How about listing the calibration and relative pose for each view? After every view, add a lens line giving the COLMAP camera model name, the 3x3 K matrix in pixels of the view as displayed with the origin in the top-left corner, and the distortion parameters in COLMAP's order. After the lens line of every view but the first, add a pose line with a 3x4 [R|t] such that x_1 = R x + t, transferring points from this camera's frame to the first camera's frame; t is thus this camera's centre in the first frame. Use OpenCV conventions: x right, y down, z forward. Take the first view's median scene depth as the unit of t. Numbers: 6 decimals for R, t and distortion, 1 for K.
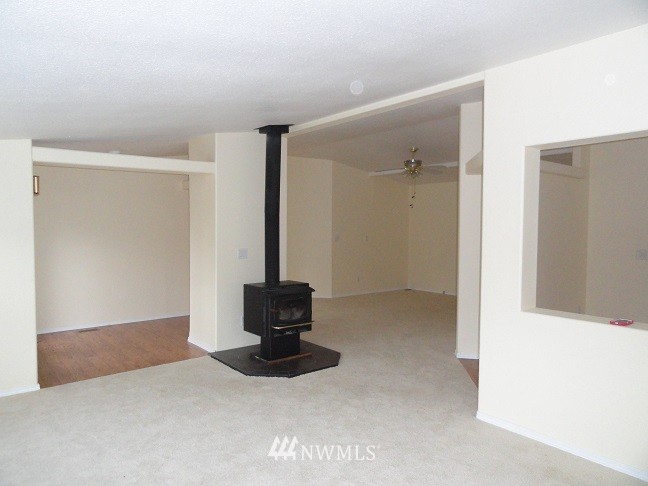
lens RADIAL K [[452.9, 0, 323.1], [0, 452.9, 244.7], [0, 0, 1]] dist [0.004400, 0.004446]
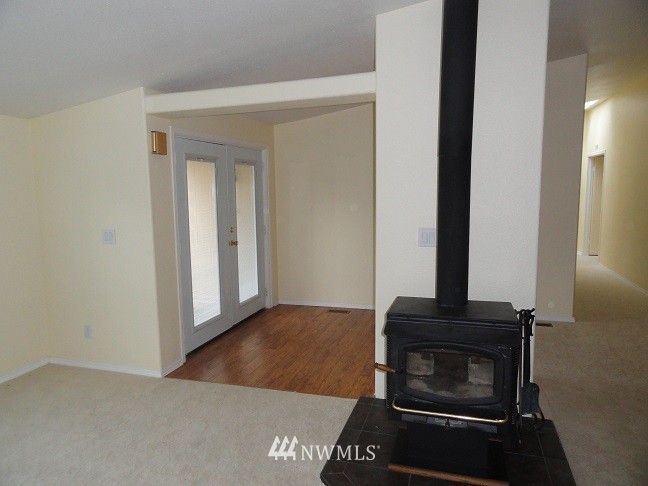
lens RADIAL K [[452.9, 0, 323.8], [0, 452.9, 241.8], [0, 0, 1]] dist [0.004400, 0.004446]
pose [[0.553841, 0.078048, -0.828956, 0.206176], [-0.013785, 0.996320, 0.084596, -0.017398], [0.832508, -0.035425, 0.552879, 0.629577]]
